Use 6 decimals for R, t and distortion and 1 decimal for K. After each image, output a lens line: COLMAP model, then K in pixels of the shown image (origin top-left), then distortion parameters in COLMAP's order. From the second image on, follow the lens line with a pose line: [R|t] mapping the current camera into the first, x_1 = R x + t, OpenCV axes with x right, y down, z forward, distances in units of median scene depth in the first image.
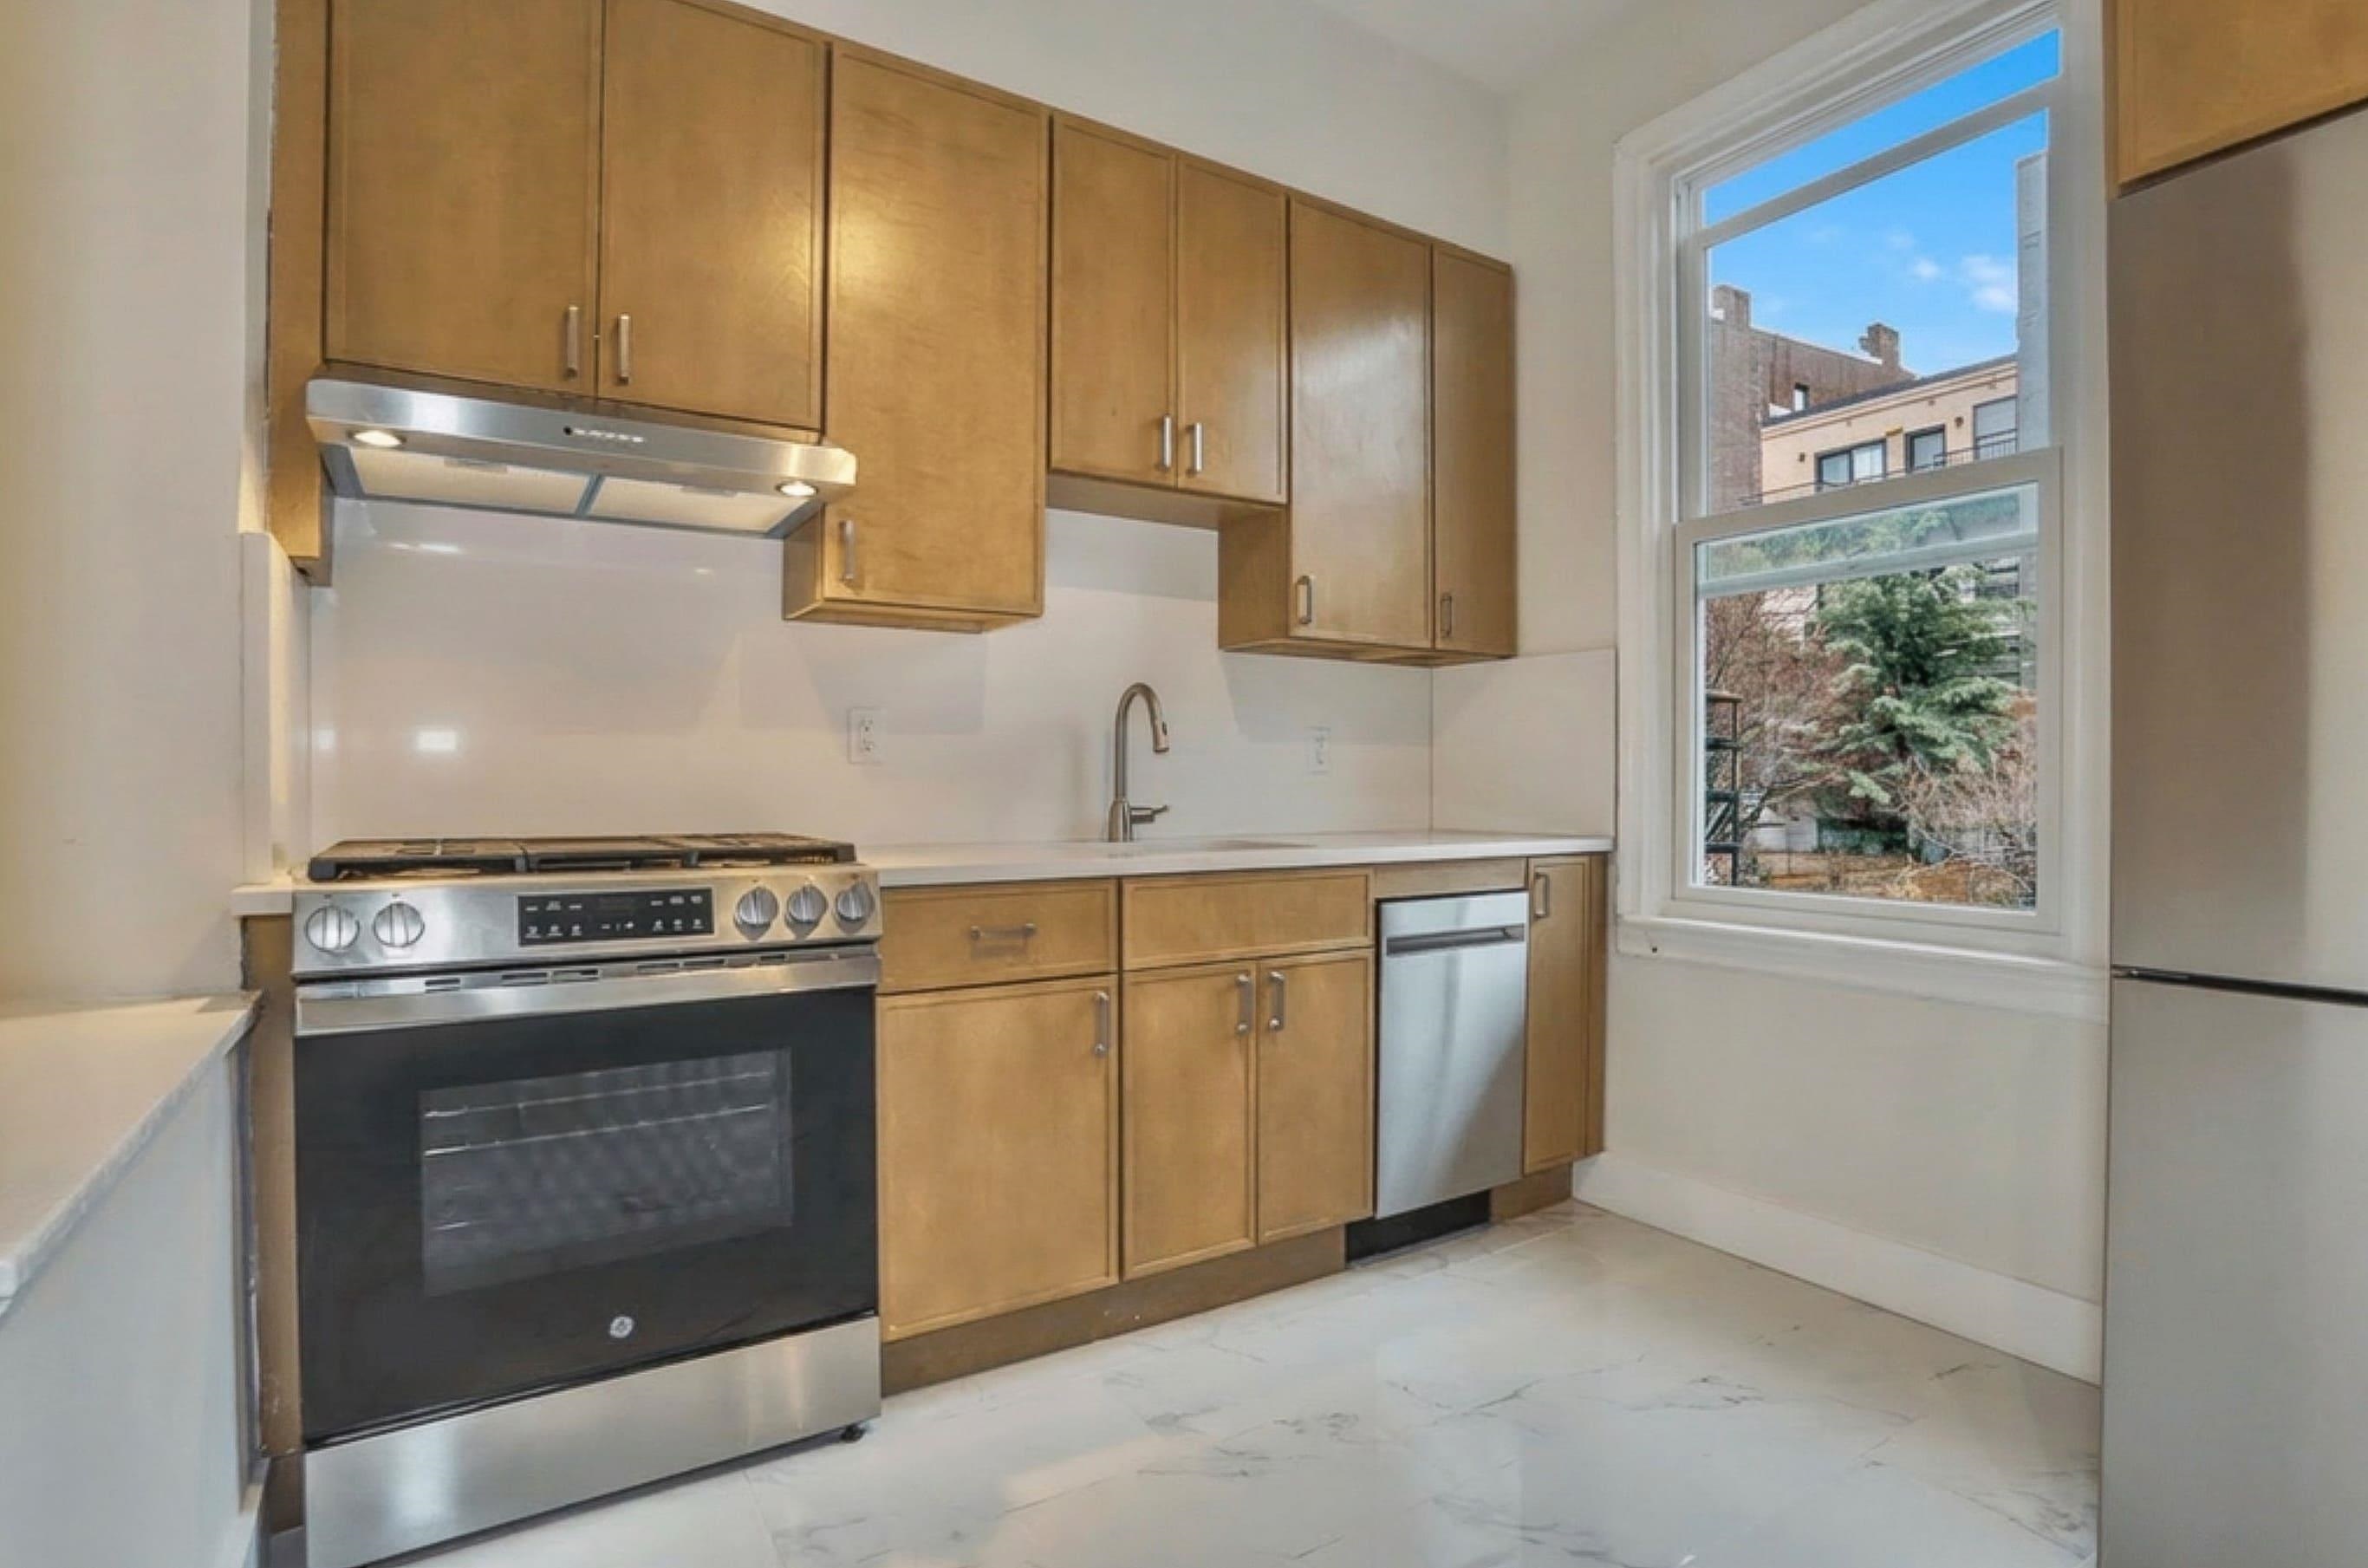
lens RADIAL K [[1167.0, 0, 1182.1], [0, 1167.0, 786.9], [0, 0, 1]] dist [-0.057973, 0.014858]
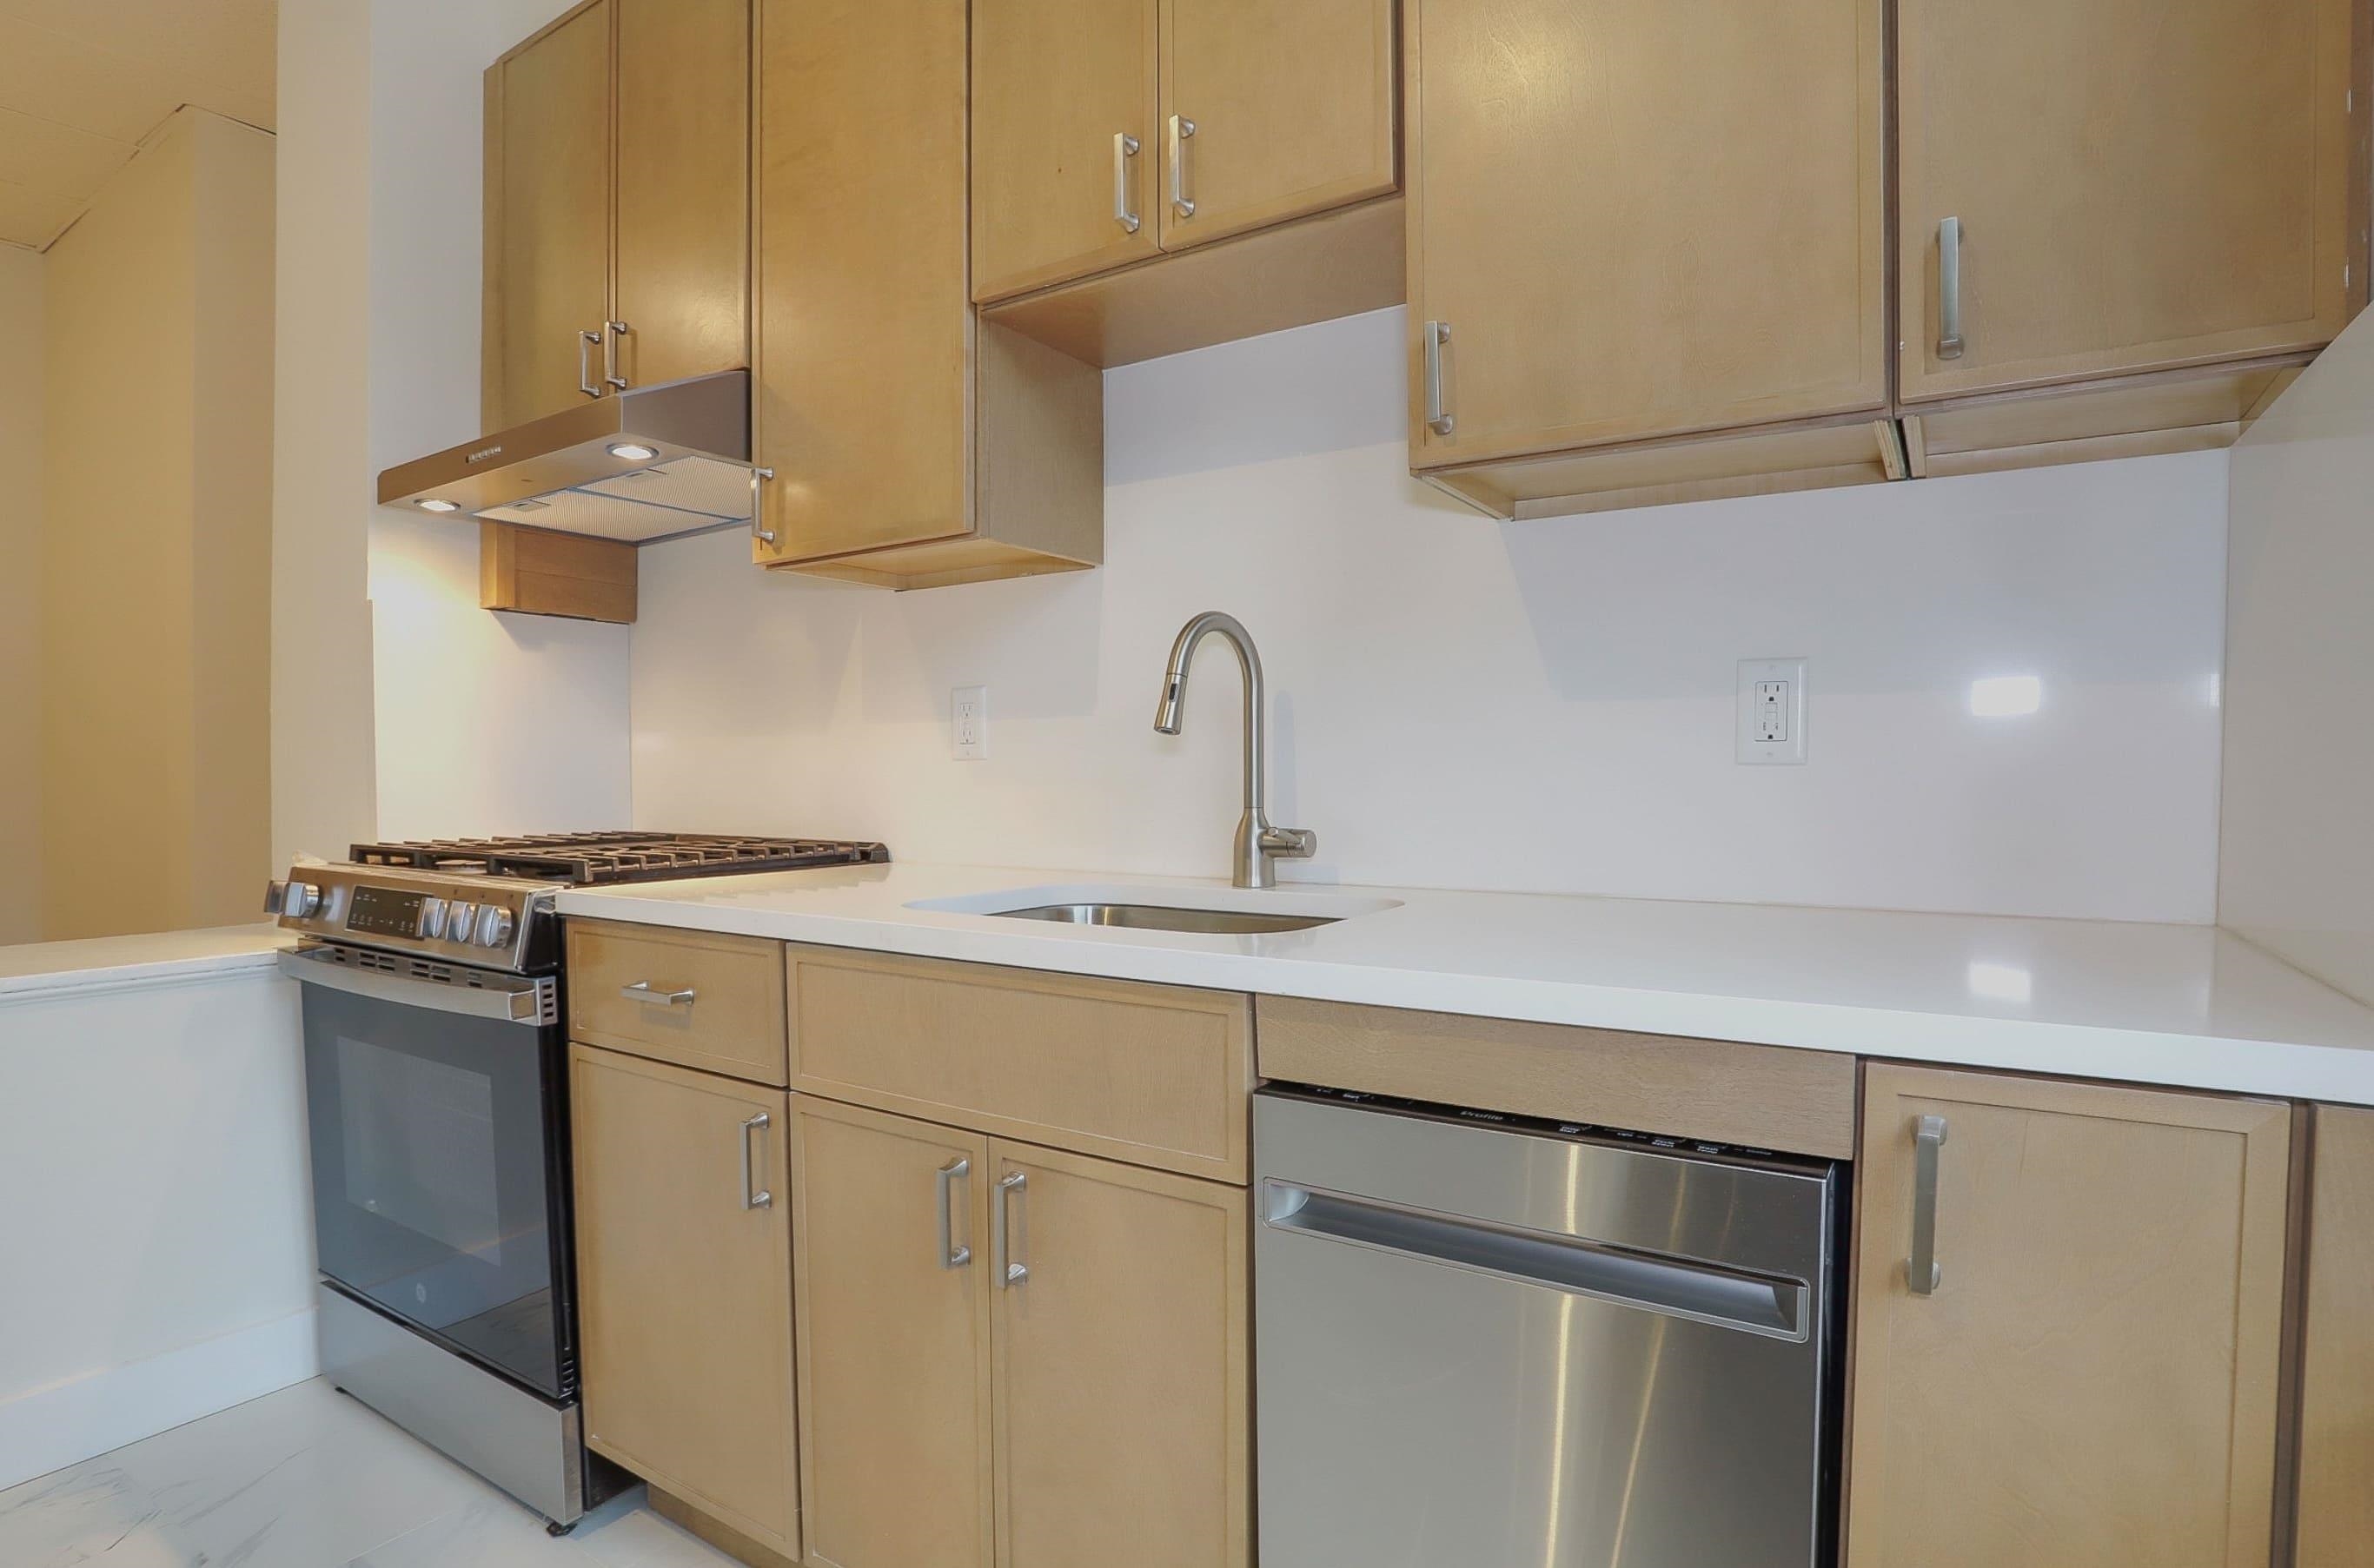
lens RADIAL K [[1169.8, 0, 1190.8], [0, 1169.8, 821.8], [0, 0, 1]] dist [-0.057973, 0.014858]
pose [[0.434225, 0.037119, -0.900040, 0.599346], [-0.001330, 0.999176, 0.040565, -0.011745], [0.900804, -0.016417, 0.433916, 0.924971]]
